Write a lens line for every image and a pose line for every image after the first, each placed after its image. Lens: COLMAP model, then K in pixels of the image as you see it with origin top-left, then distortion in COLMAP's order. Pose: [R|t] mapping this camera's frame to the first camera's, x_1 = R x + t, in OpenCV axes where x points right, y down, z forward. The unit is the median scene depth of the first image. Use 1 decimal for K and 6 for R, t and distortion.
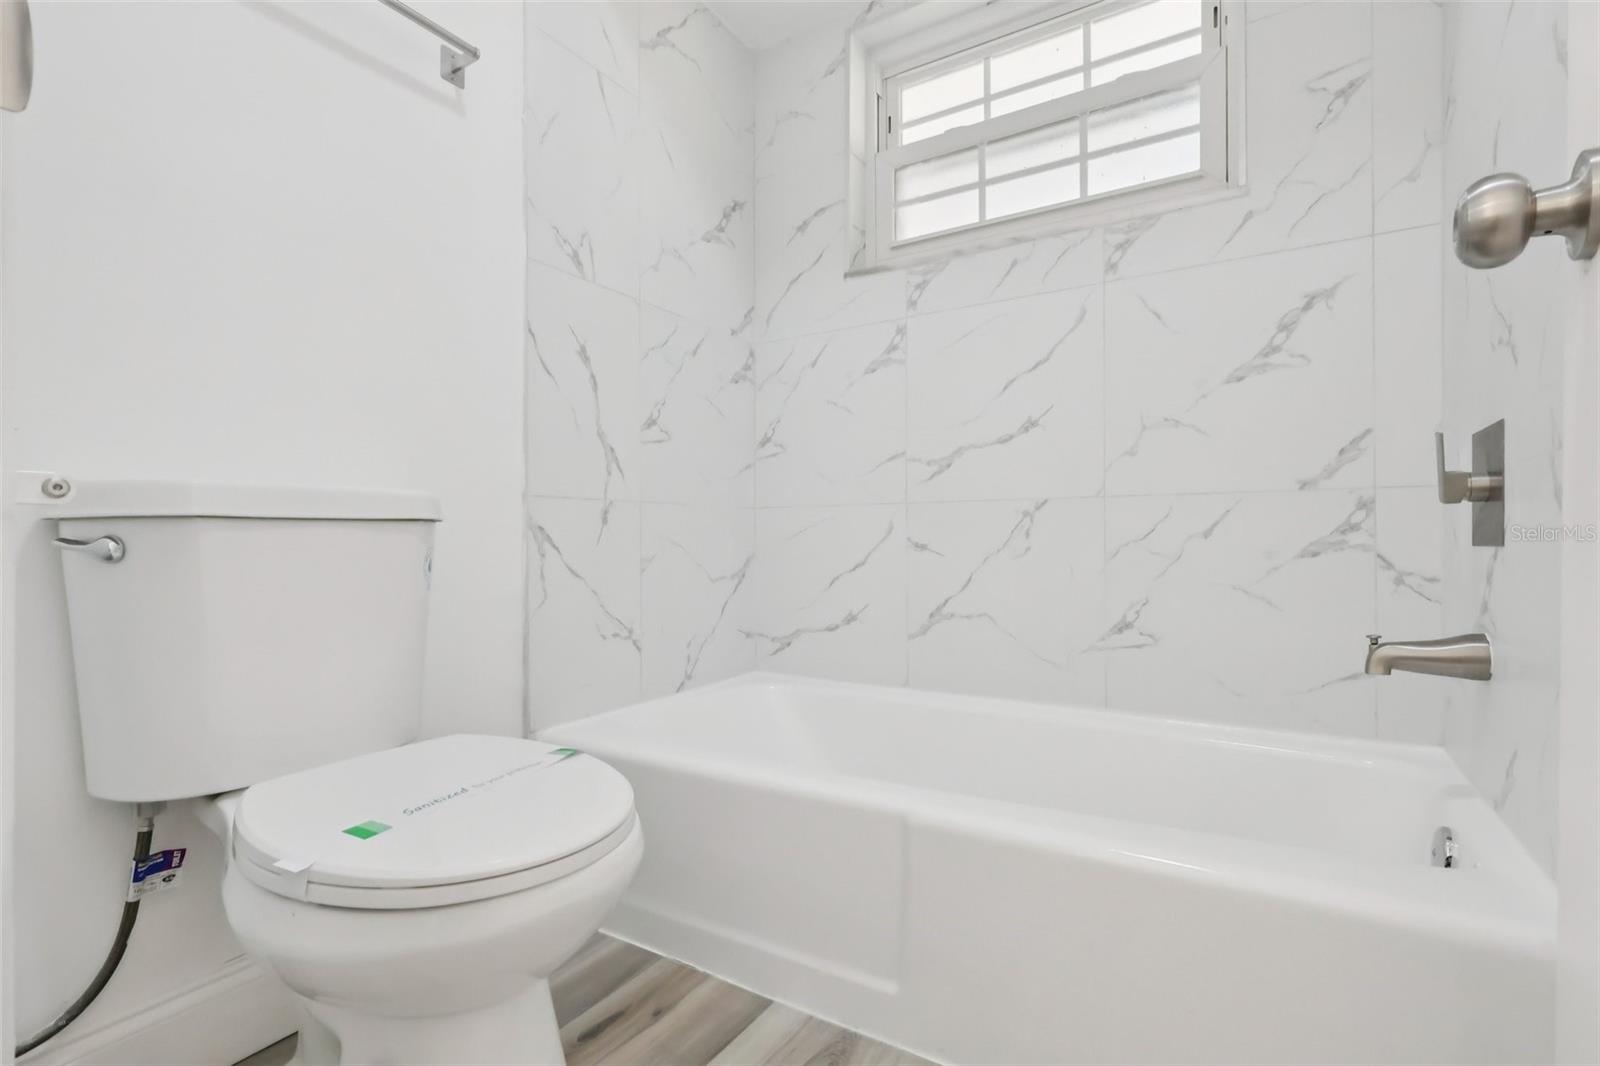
lens RADIAL K [[744.7, 0, 806.4], [0, 744.7, 539.6], [0, 0, 1]] dist [-0.001588, -0.000206]
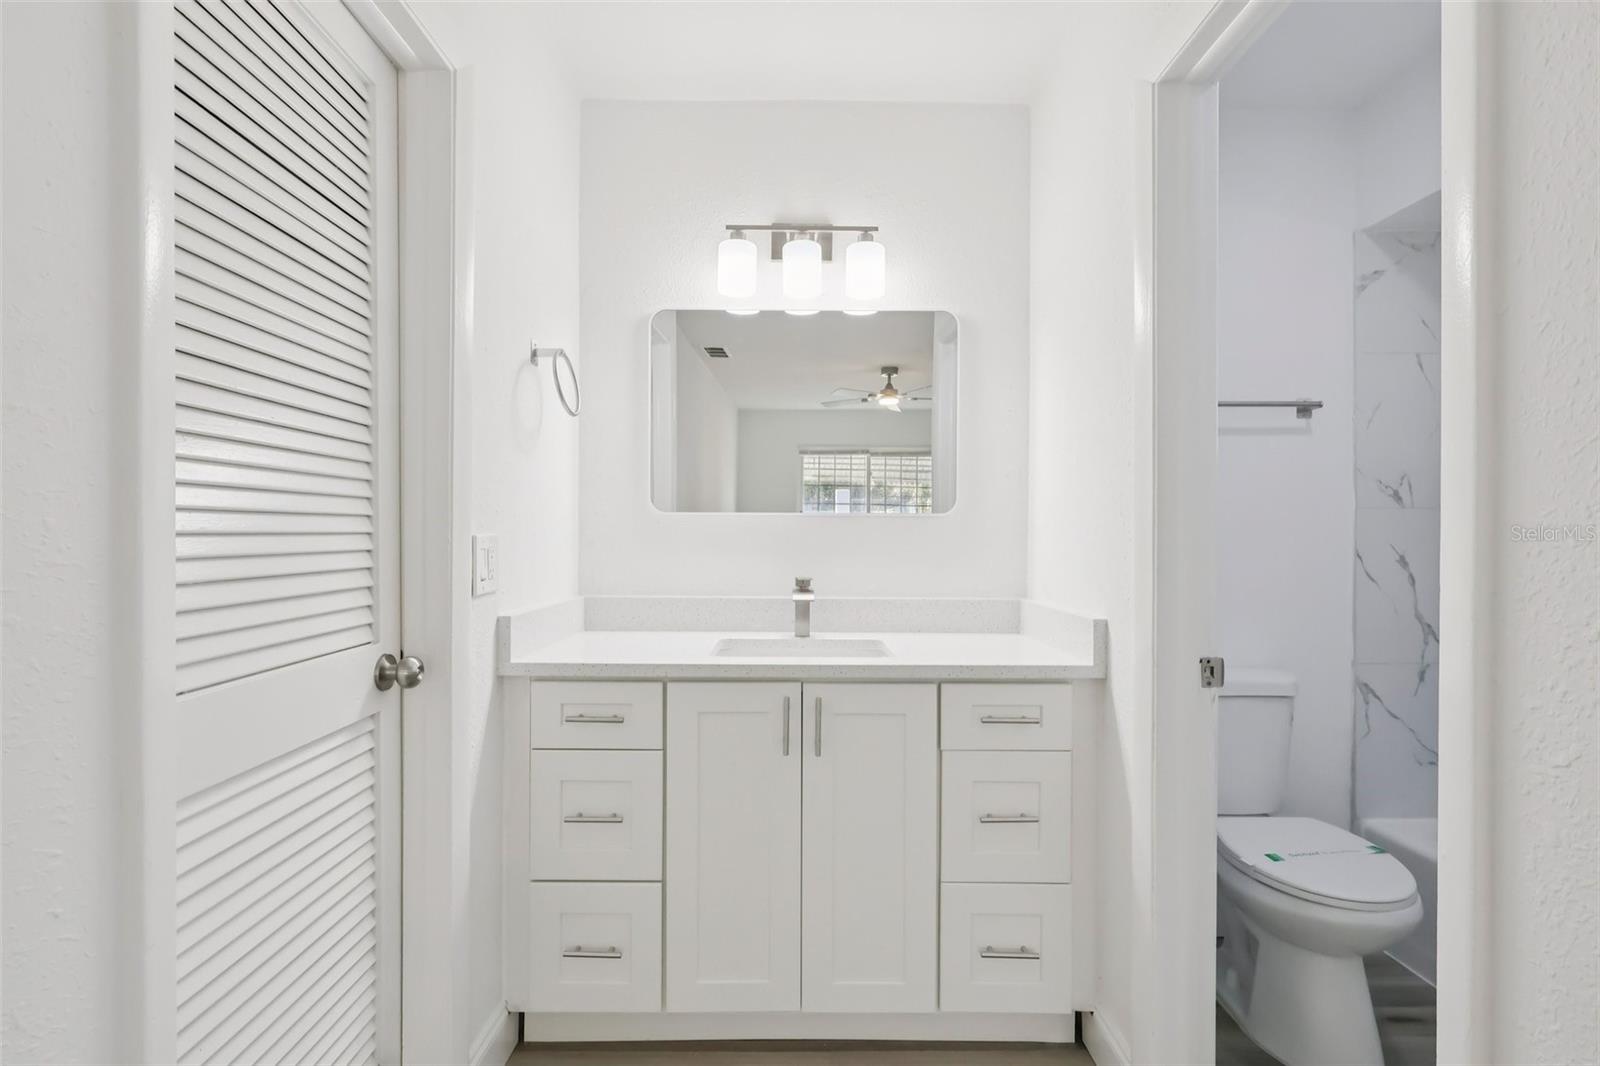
lens RADIAL K [[744.7, 0, 802.3], [0, 744.7, 536.4], [0, 0, 1]] dist [-0.001588, -0.000206]
pose [[0.533109, 0.003323, -0.846040, 0.303613], [-0.005717, 0.999984, 0.000325, -0.306404], [0.846027, 0.004664, 0.533120, -0.756760]]
